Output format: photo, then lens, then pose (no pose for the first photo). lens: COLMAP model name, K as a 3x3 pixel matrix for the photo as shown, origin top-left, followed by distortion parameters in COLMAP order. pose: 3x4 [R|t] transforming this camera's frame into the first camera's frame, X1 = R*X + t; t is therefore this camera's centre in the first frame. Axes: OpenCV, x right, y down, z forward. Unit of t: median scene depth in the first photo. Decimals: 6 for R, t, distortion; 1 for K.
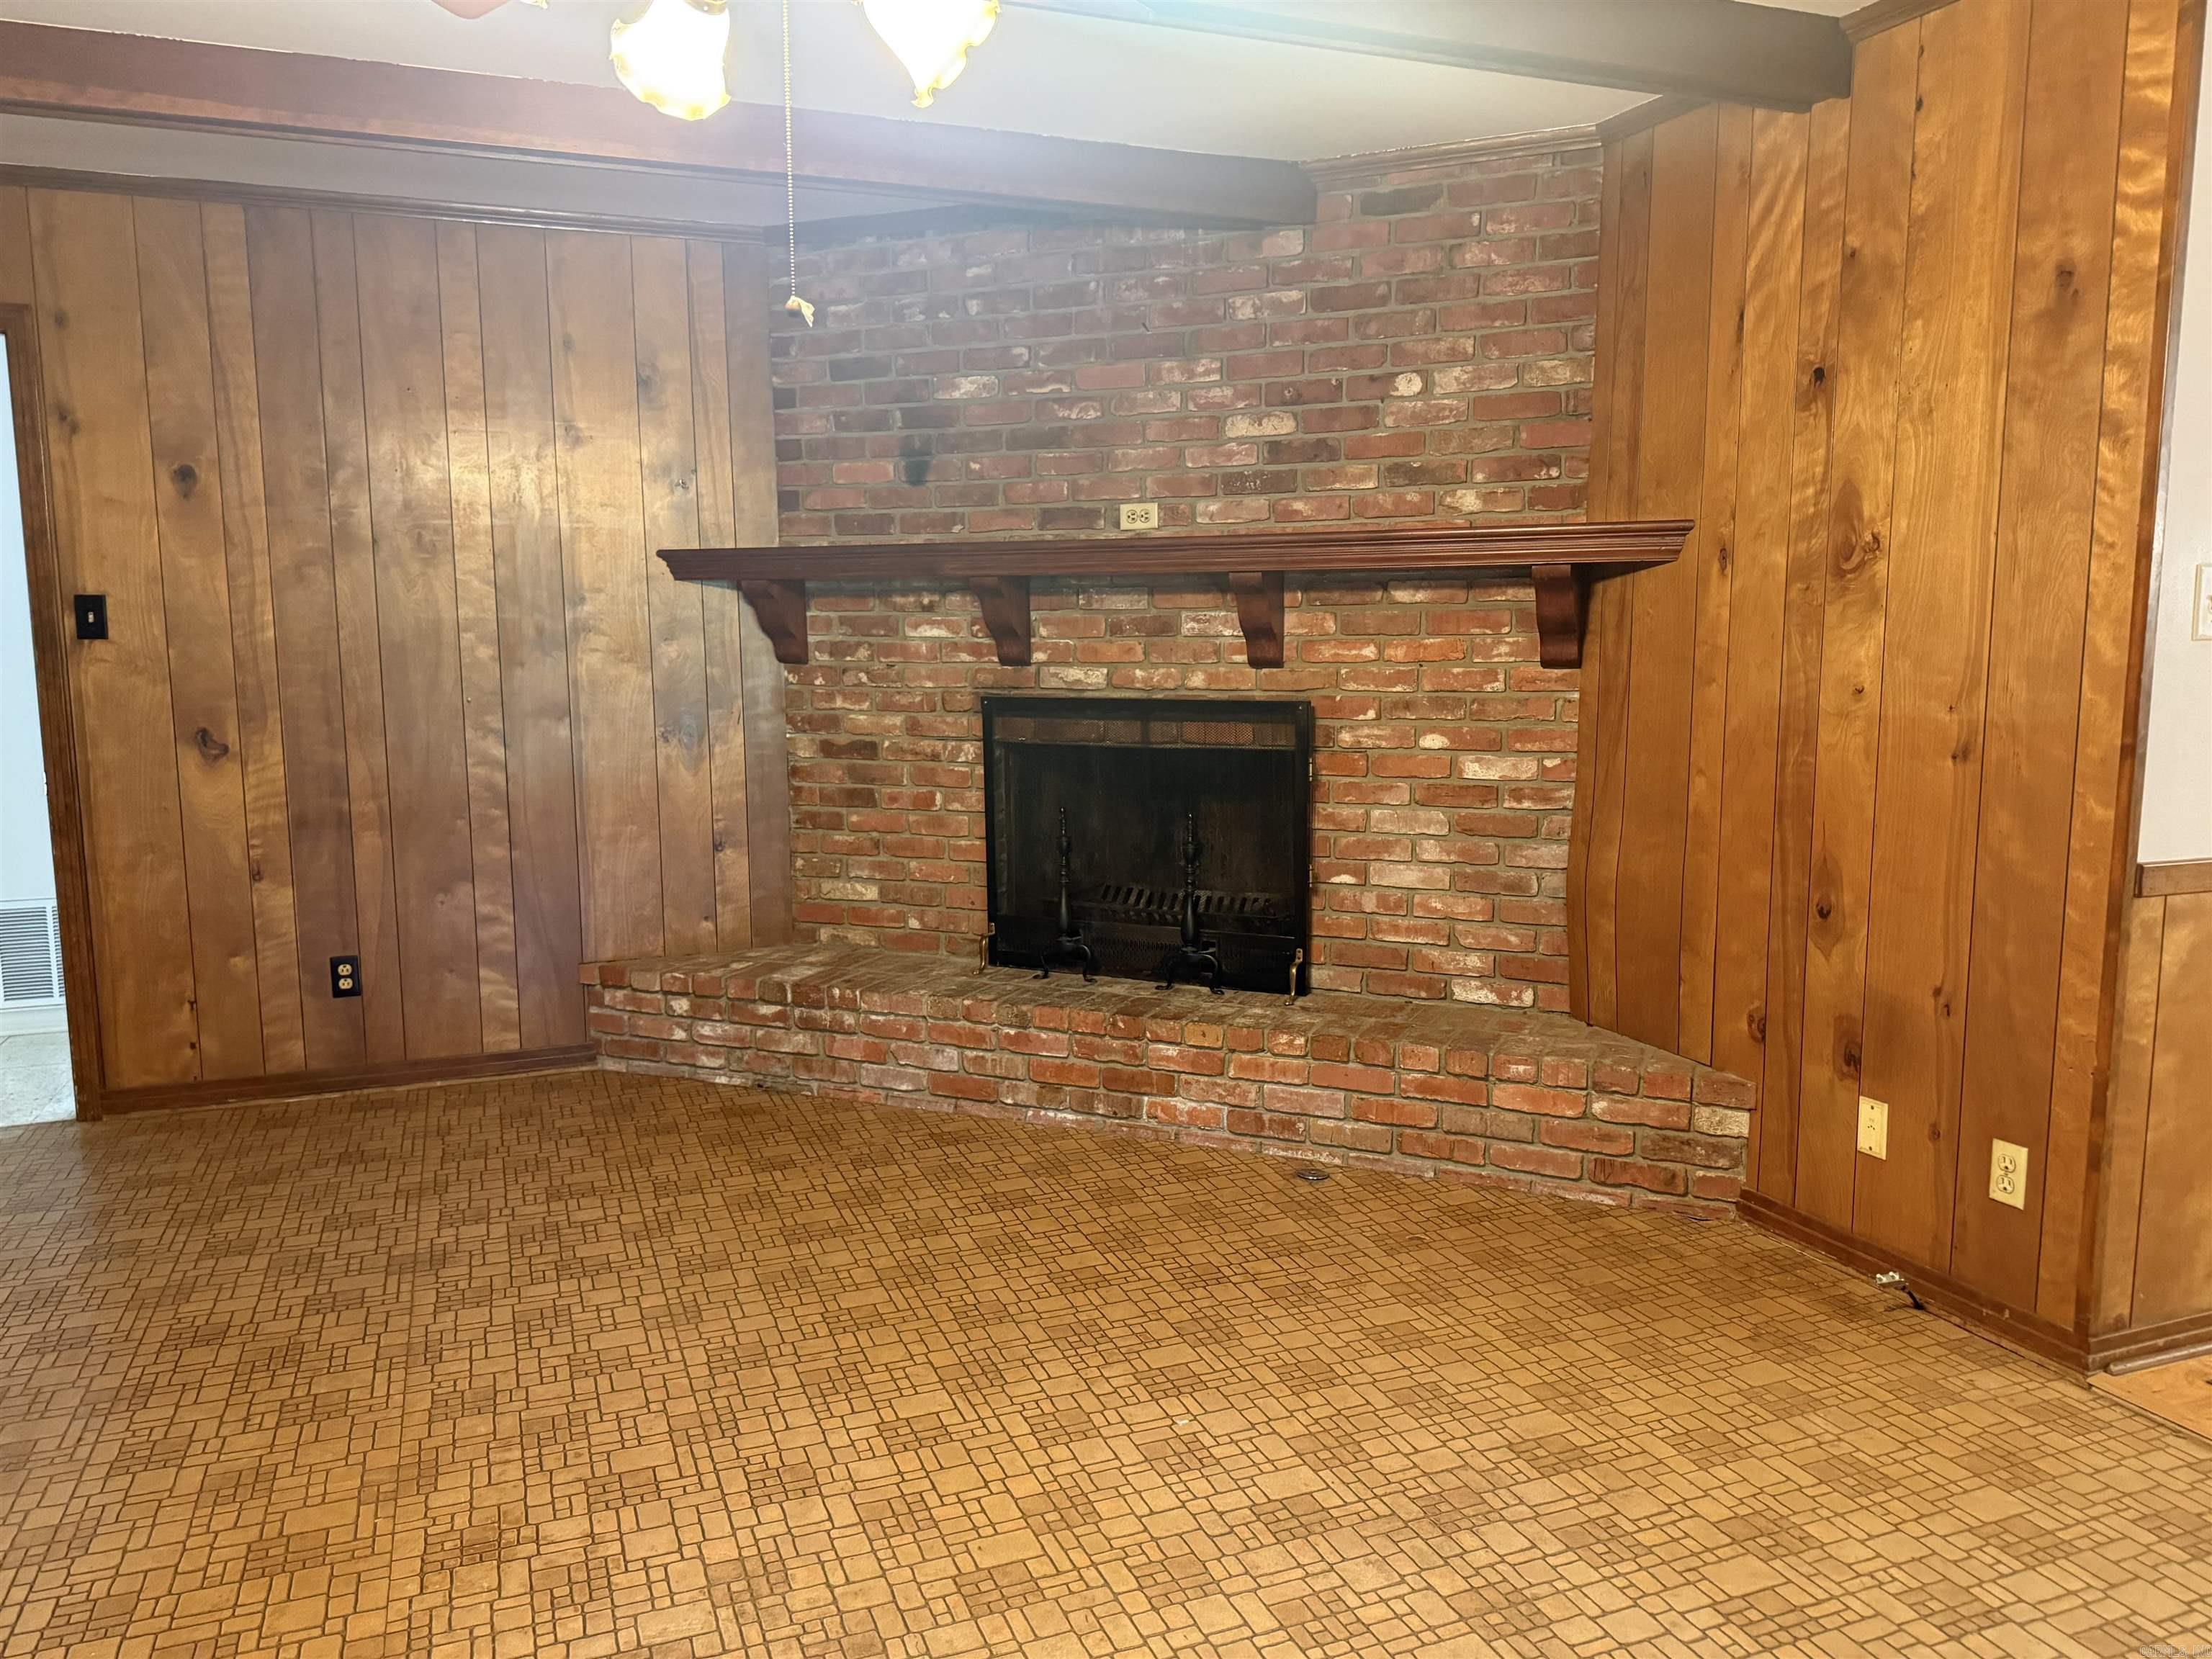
lens RADIAL K [[1584.3, 0, 1116.4], [0, 1584.3, 834.5], [0, 0, 1]] dist [0.145224, -0.216216]
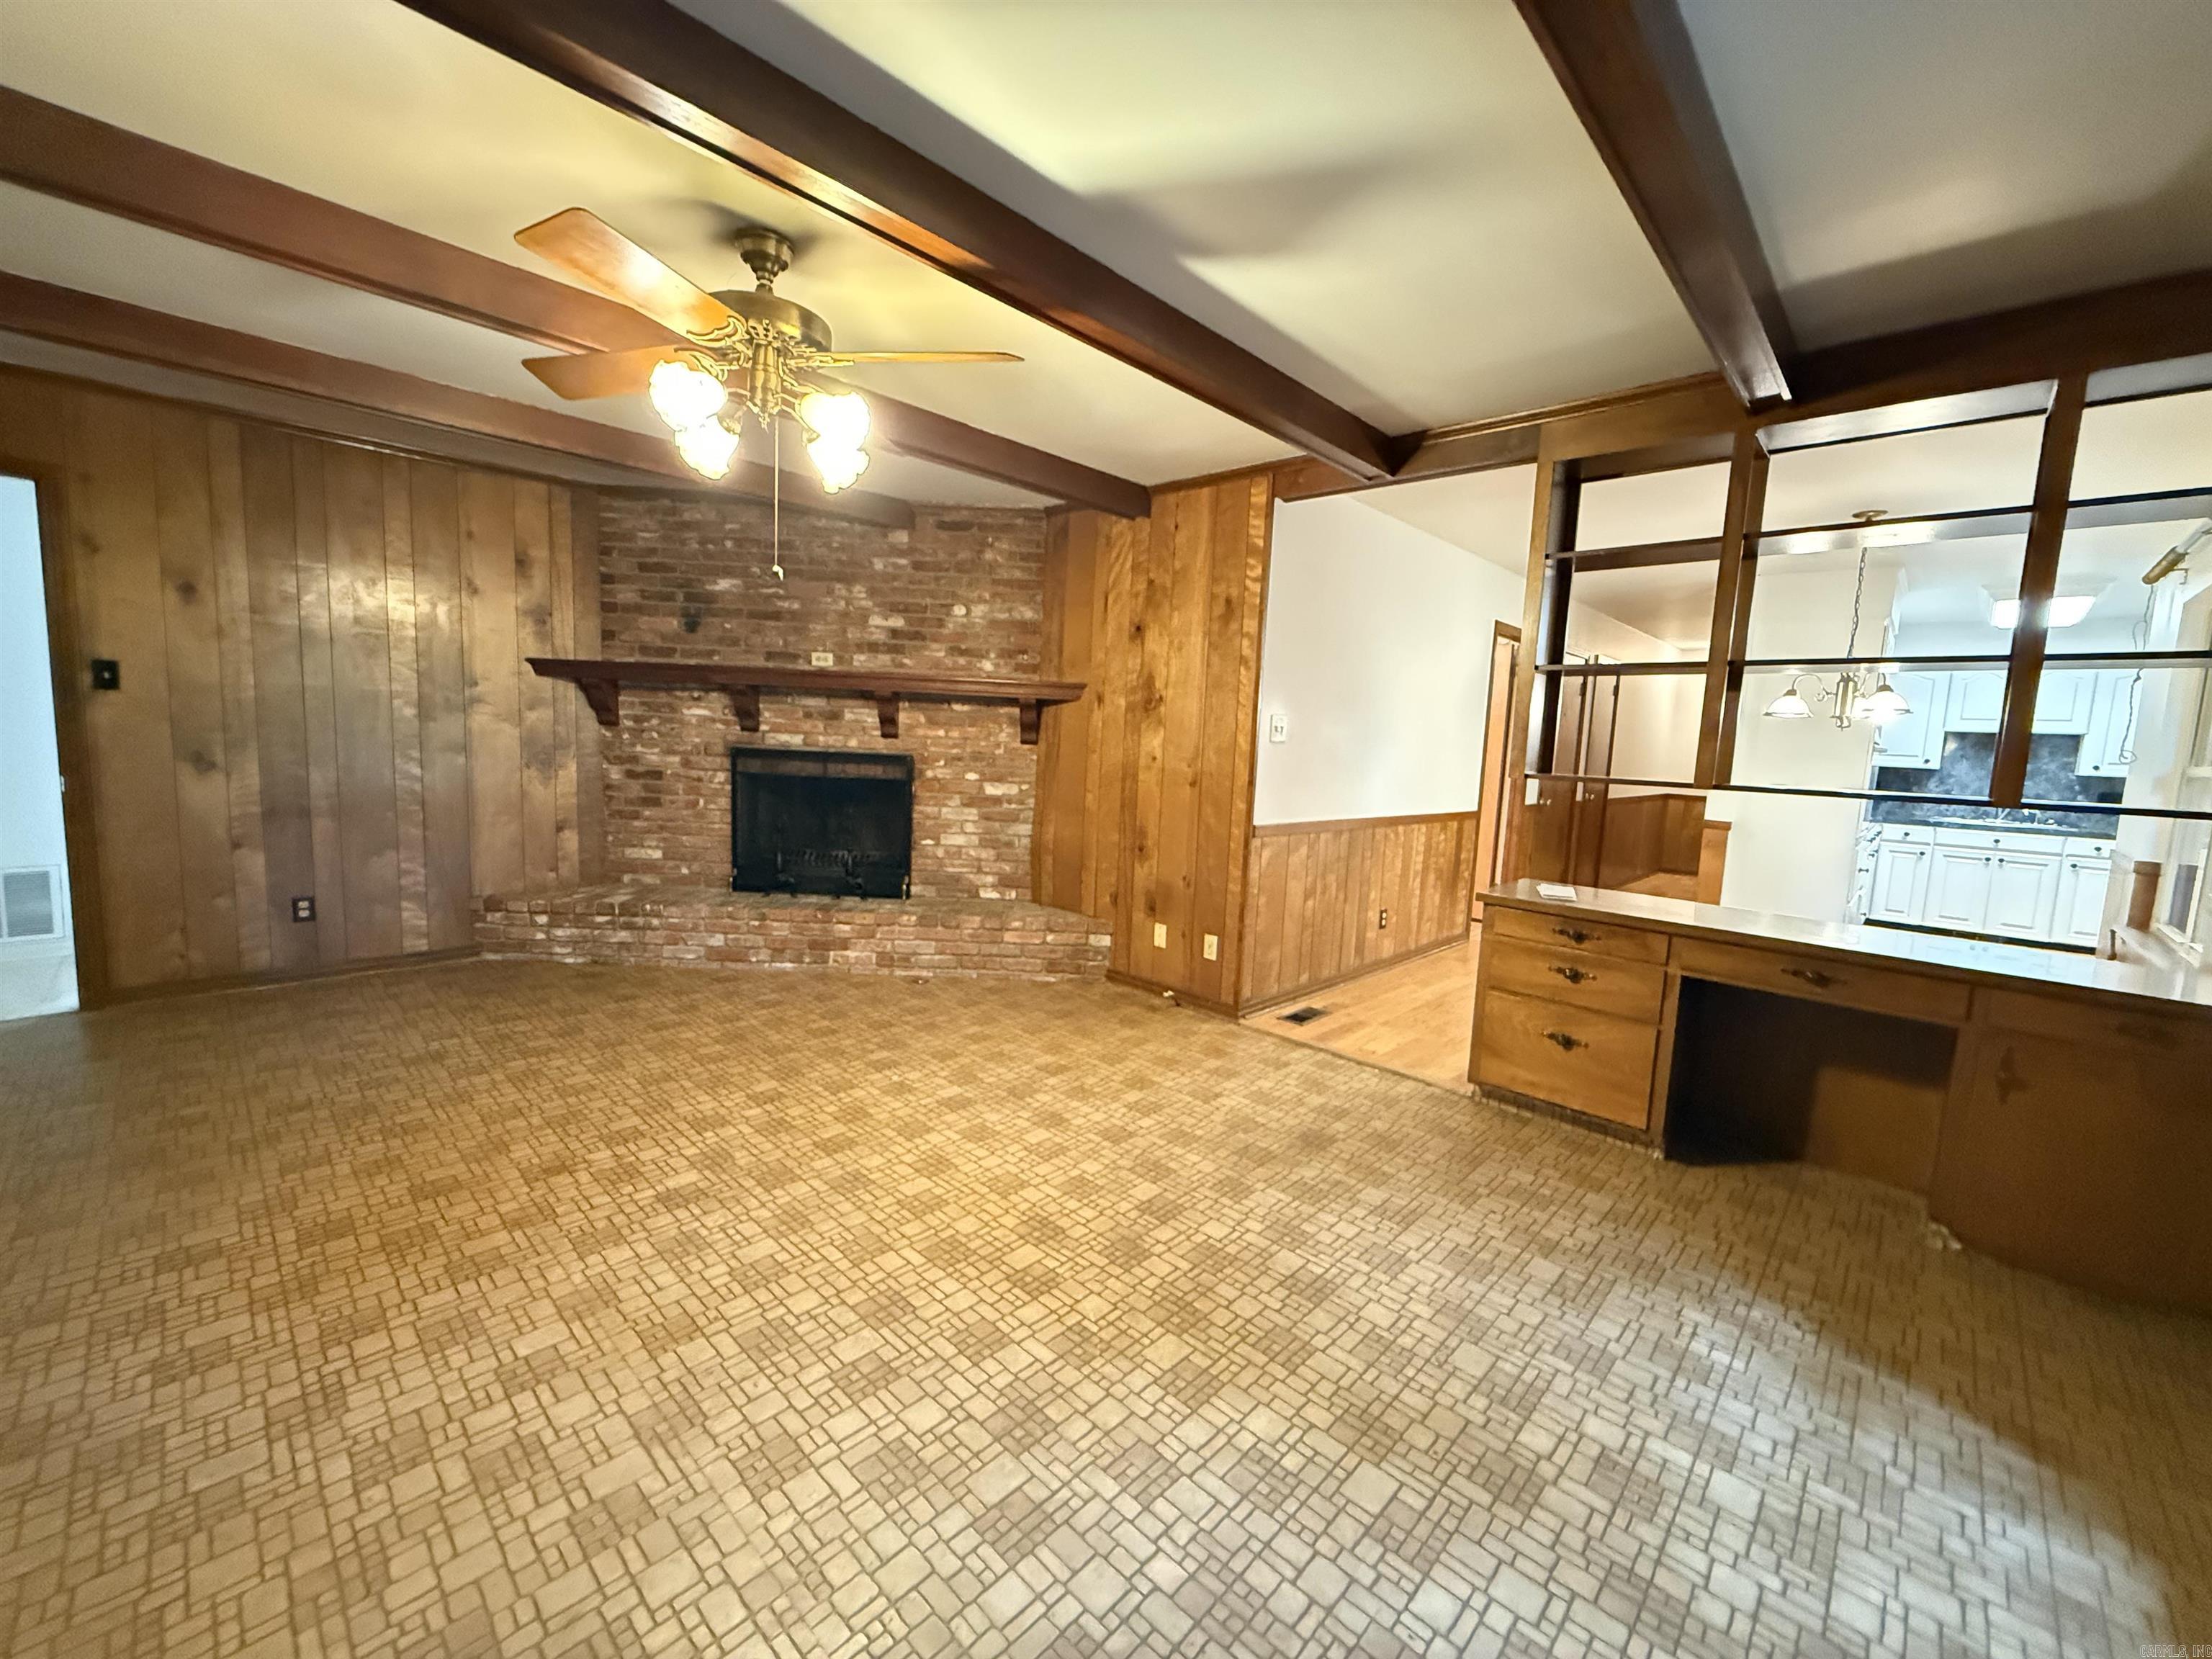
lens RADIAL K [[882.4, 0, 1106.0], [0, 882.4, 829.5], [0, 0, 1]] dist [-0.001959, 0.001113]
pose [[0.907426, -0.001887, 0.420207, -0.130088], [0.006130, 0.999943, -0.008746, 0.023417], [-0.420166, 0.010512, 0.907386, -0.141221]]
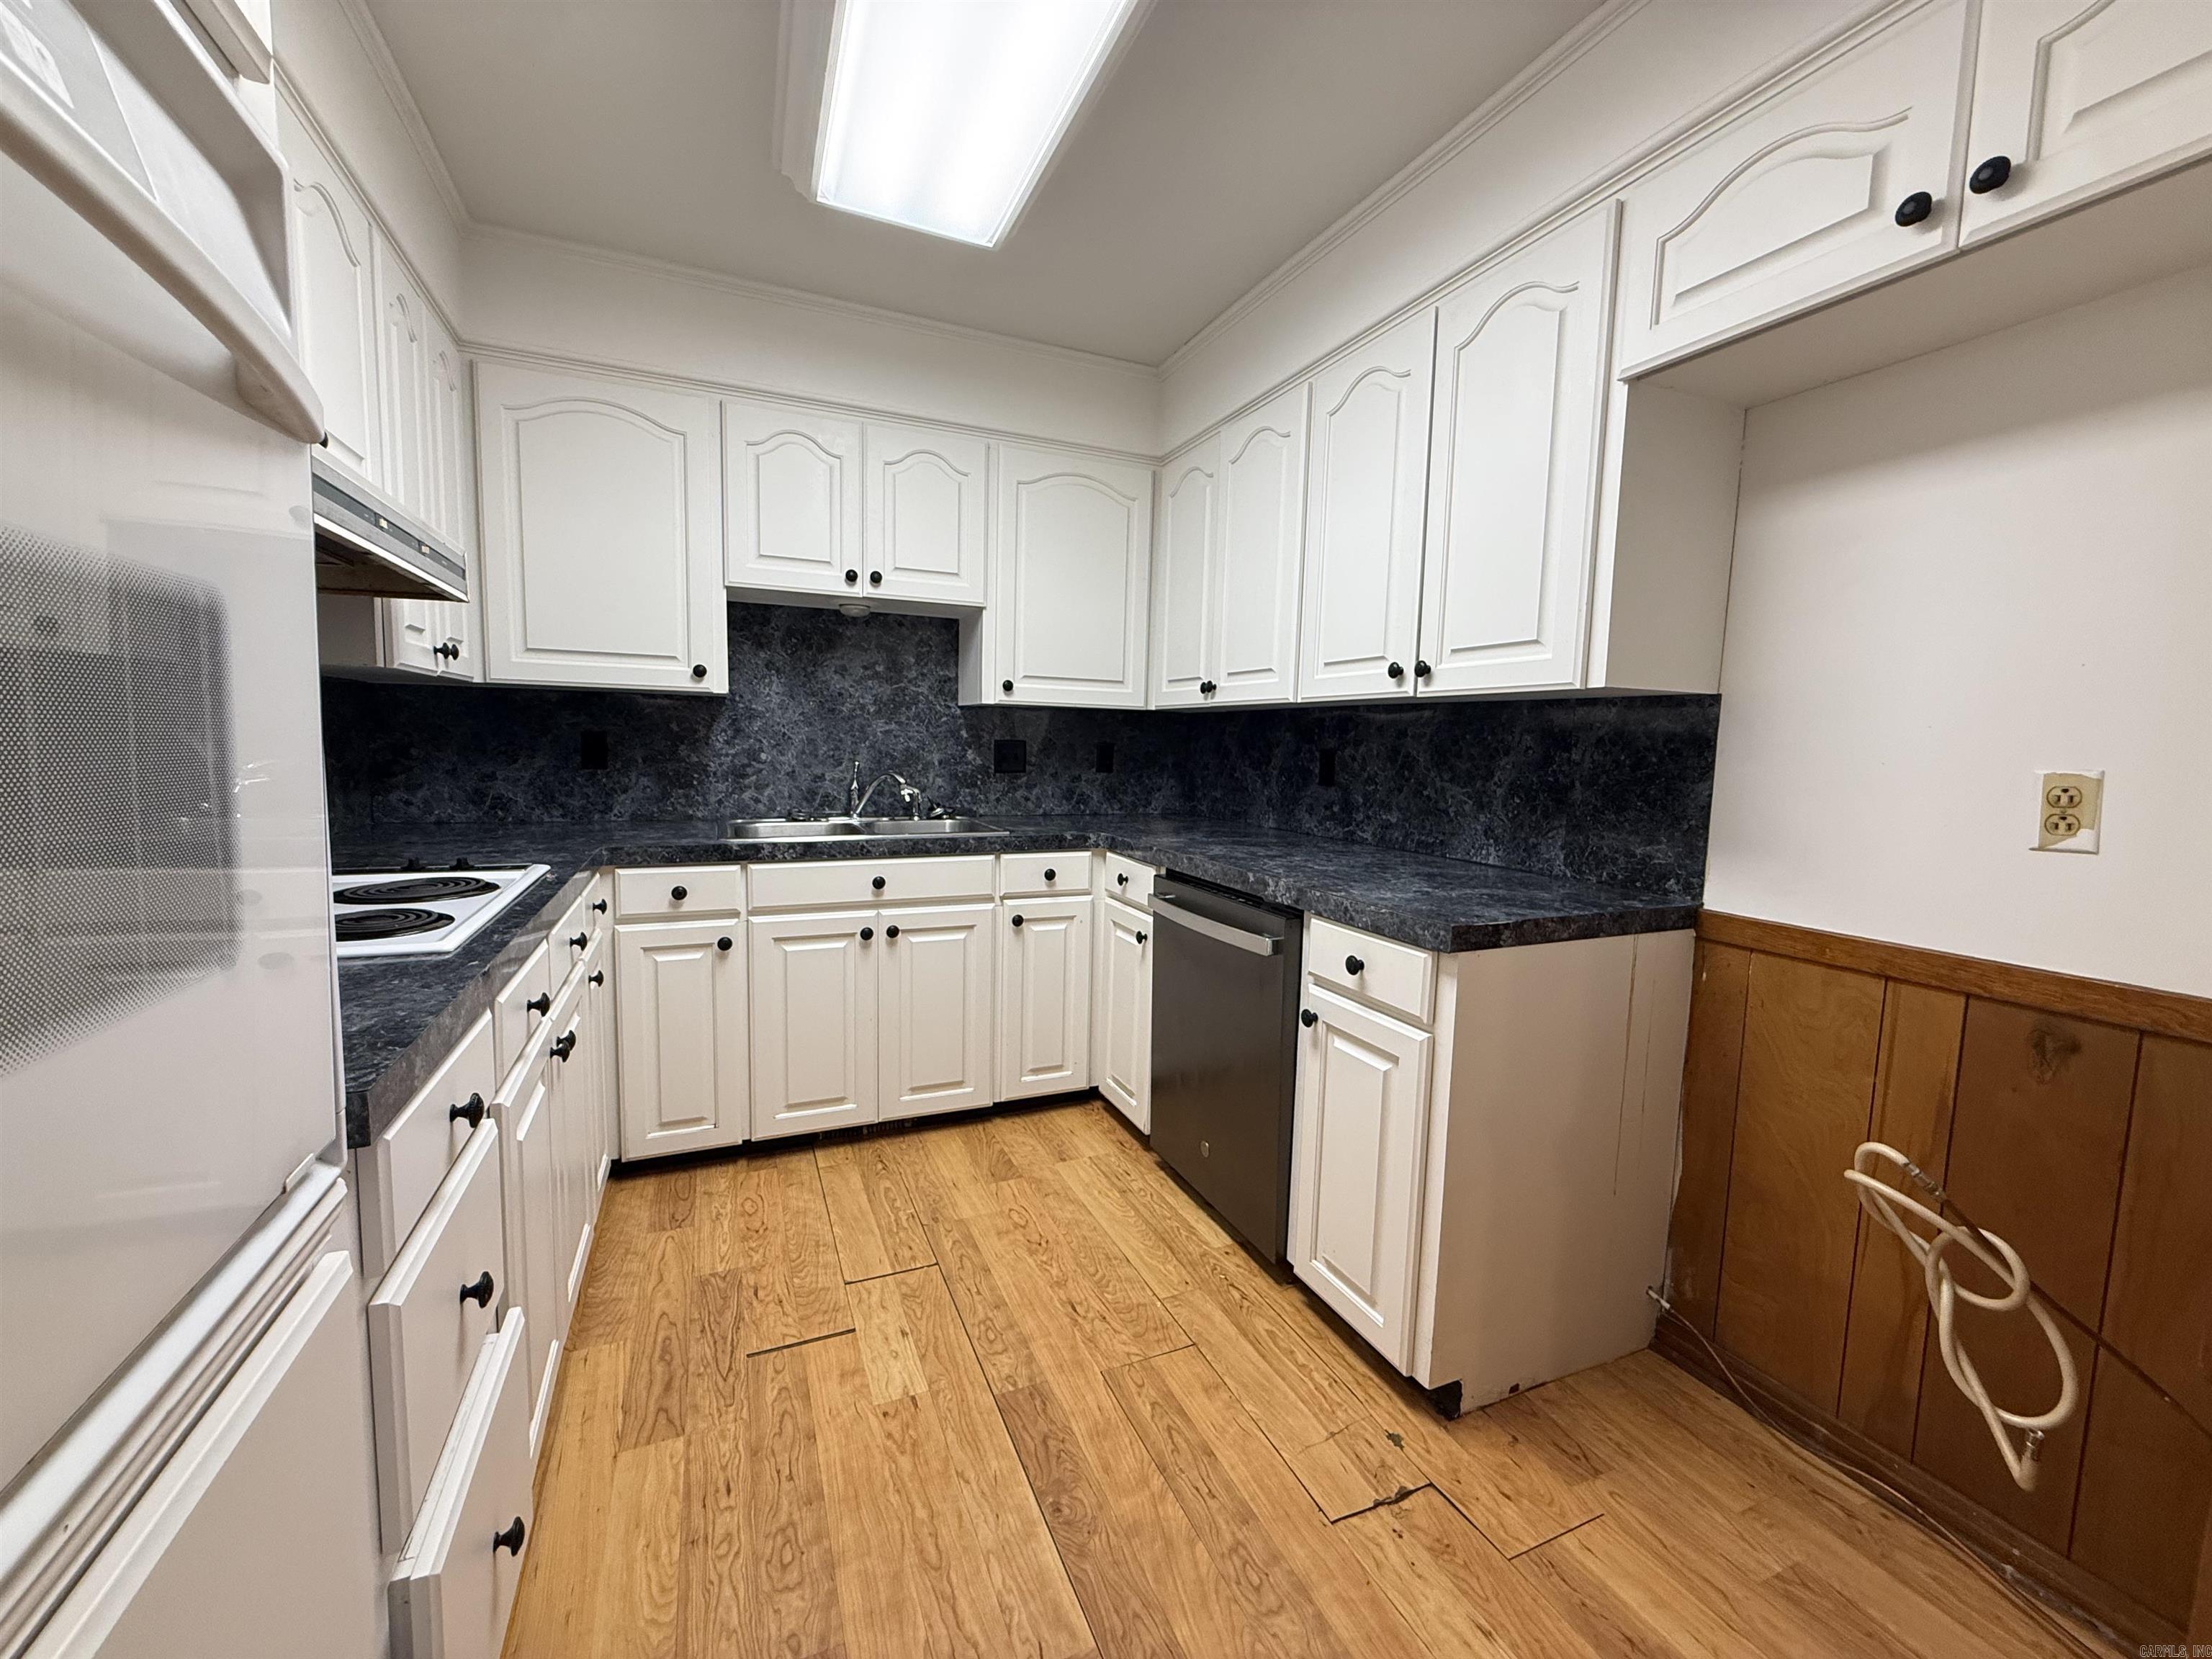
lens RADIAL K [[882.4, 0, 1106.0], [0, 882.4, 829.5], [0, 0, 1]] dist [-0.001959, 0.001113]
pose [[-0.037613, -0.093806, 0.994880, 1.429722], [0.104320, 0.989776, 0.097268, -0.037481], [-0.993832, 0.107444, -0.027443, 0.498391]]
